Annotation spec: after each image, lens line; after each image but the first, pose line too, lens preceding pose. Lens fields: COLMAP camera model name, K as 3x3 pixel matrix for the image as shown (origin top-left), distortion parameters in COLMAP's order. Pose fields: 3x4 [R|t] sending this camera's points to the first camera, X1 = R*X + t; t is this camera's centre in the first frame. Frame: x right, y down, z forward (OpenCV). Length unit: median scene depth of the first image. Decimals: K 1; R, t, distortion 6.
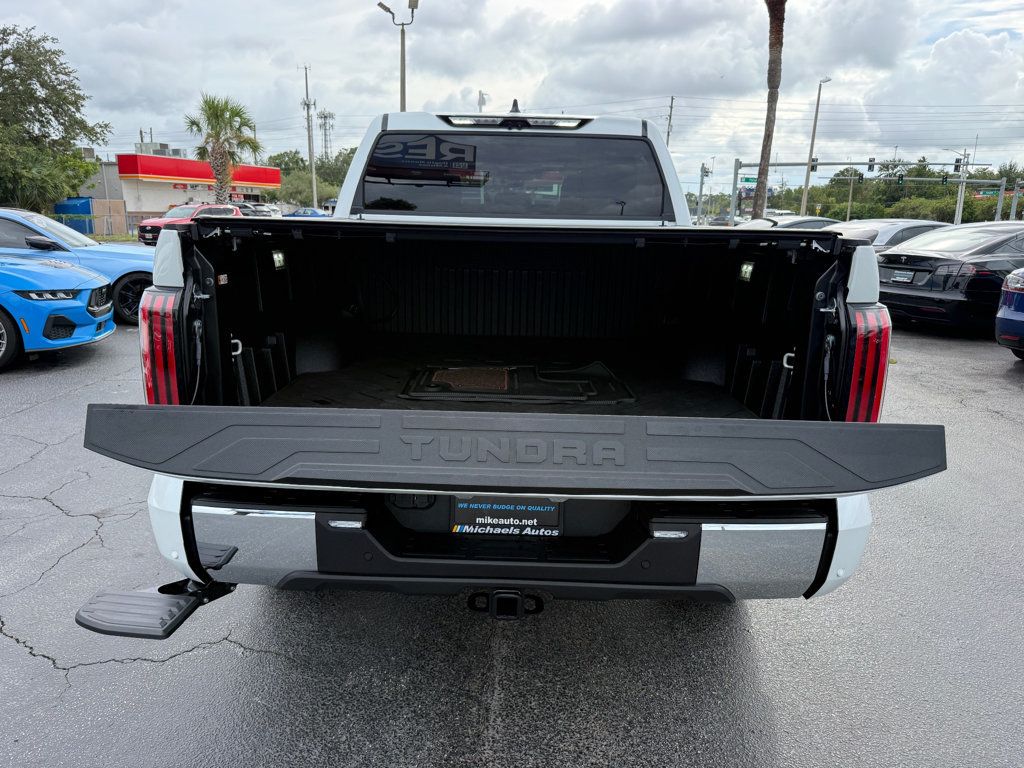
lens RADIAL K [[733.3, 0, 491.9], [0, 733.3, 384.0], [0, 0, 1]] dist [-0.001570, -0.003409]
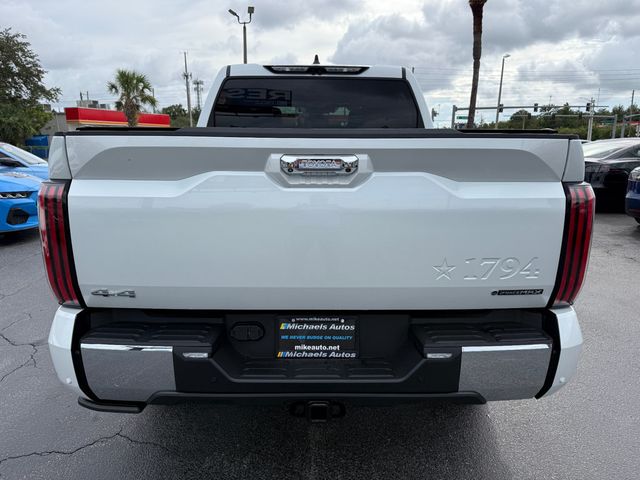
lens RADIAL K [[447.9, 0, 320.5], [0, 447.9, 246.9], [0, 0, 1]] dist [0.002768, -0.000045]
pose [[0.999204, -0.022184, 0.033147, 0.000898], [0.022236, 0.999752, -0.001198, 0.000398], [-0.033112, 0.001934, 0.999450, 0.054724]]
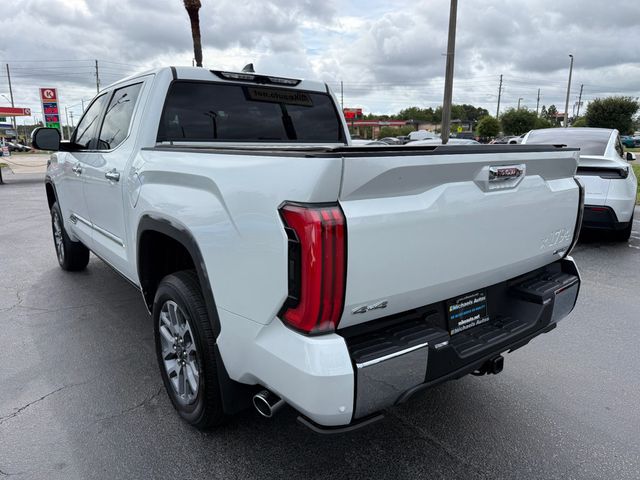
lens RADIAL K [[467.5, 0, 320.0], [0, 467.5, 240.0], [0, 0, 1]] dist [-0.004352, -0.007423]
pose [[0.769256, -0.147844, 0.621600, -0.286466], [0.160597, 0.986369, 0.035857, -0.028318], [-0.618428, 0.072244, 0.782513, 0.117008]]
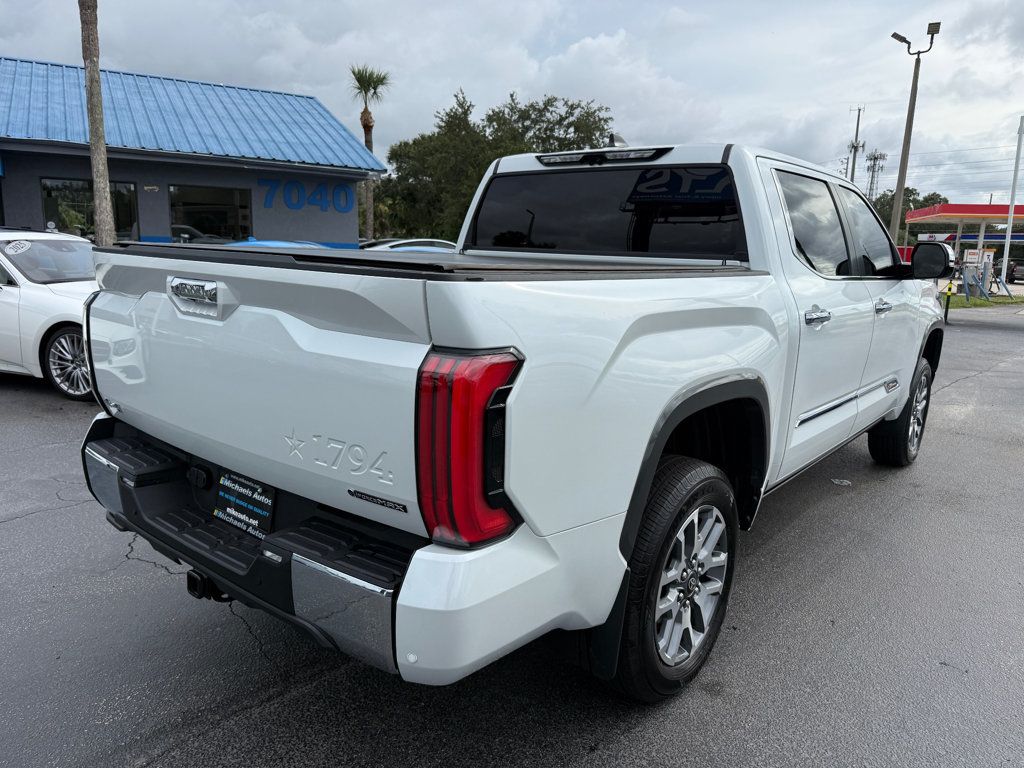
lens RADIAL K [[760.8, 0, 512.0], [0, 760.8, 384.0], [0, 0, 1]] dist [-0.002200, -0.003196]
pose [[0.779531, 0.119871, -0.614786, 0.329290], [-0.163974, 0.986341, -0.015597, -0.018667], [0.604519, 0.112967, 0.788540, 0.104961]]
